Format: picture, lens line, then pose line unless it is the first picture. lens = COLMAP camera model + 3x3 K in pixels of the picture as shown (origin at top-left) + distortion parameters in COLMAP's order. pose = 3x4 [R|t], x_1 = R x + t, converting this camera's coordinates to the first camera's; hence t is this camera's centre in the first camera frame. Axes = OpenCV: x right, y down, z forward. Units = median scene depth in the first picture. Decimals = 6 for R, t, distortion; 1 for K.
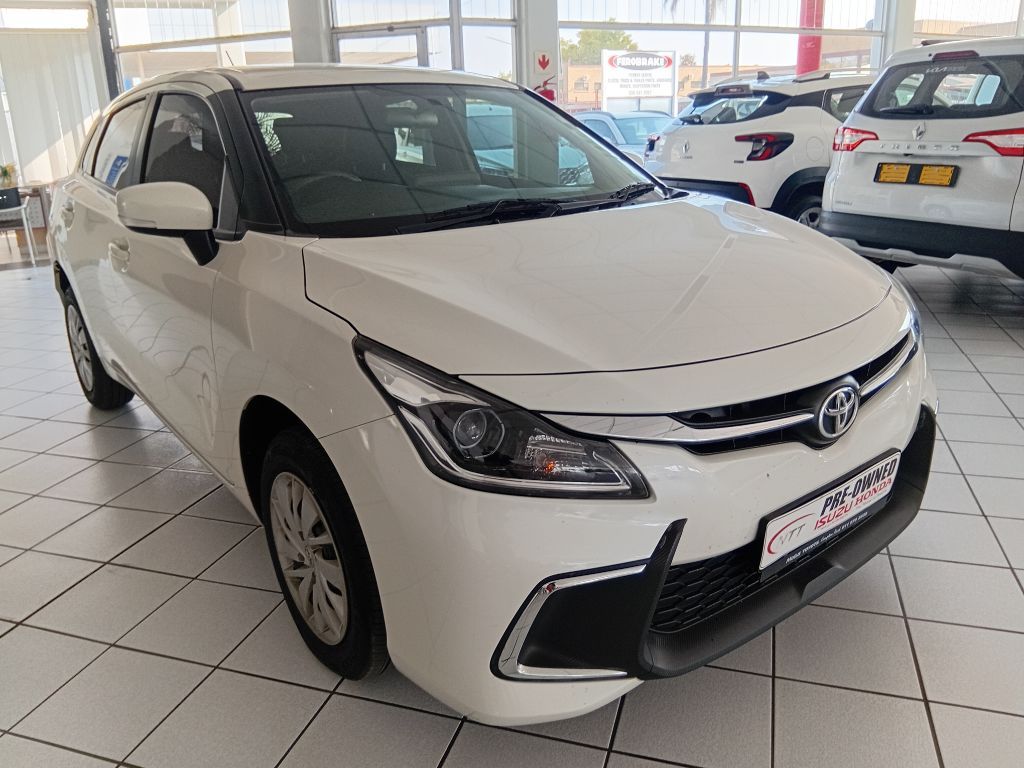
lens RADIAL K [[815.5, 0, 512.0], [0, 815.5, 384.0], [0, 0, 1]] dist [0.010476, -0.001302]
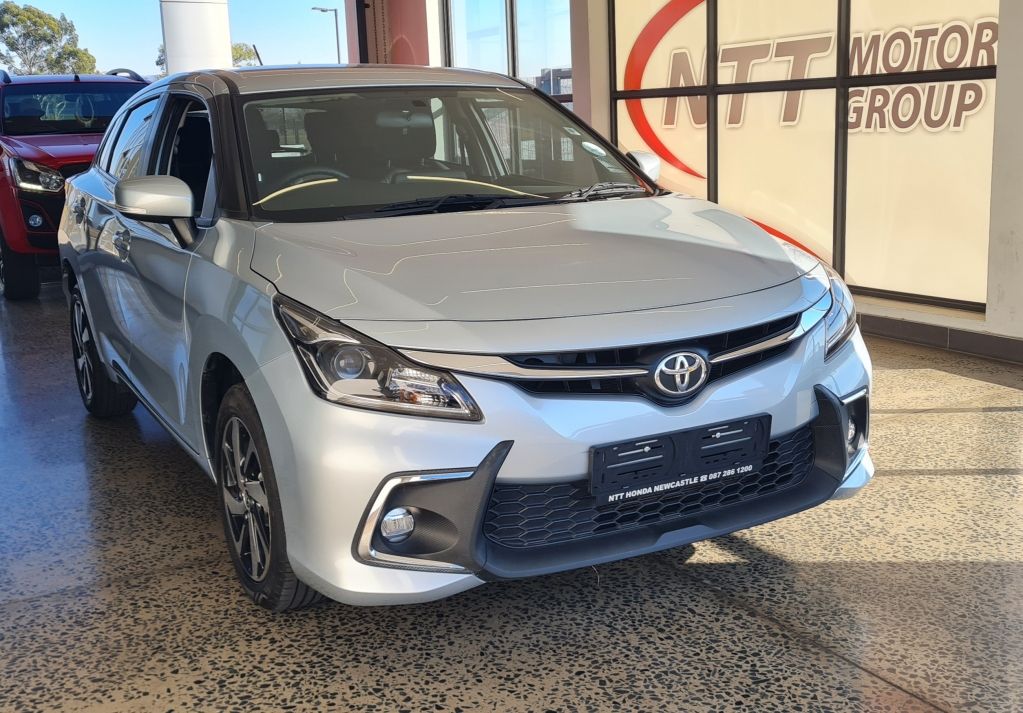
lens RADIAL K [[1201.5, 0, 511.5], [0, 1201.5, 356.5], [0, 0, 1]] dist [0.174154, 0.017947]
pose [[0.985882, 0.029830, -0.164766, 0.449278], [-0.047720, 0.993251, -0.105713, 0.204730], [0.160500, 0.112083, 0.980651, -0.720747]]
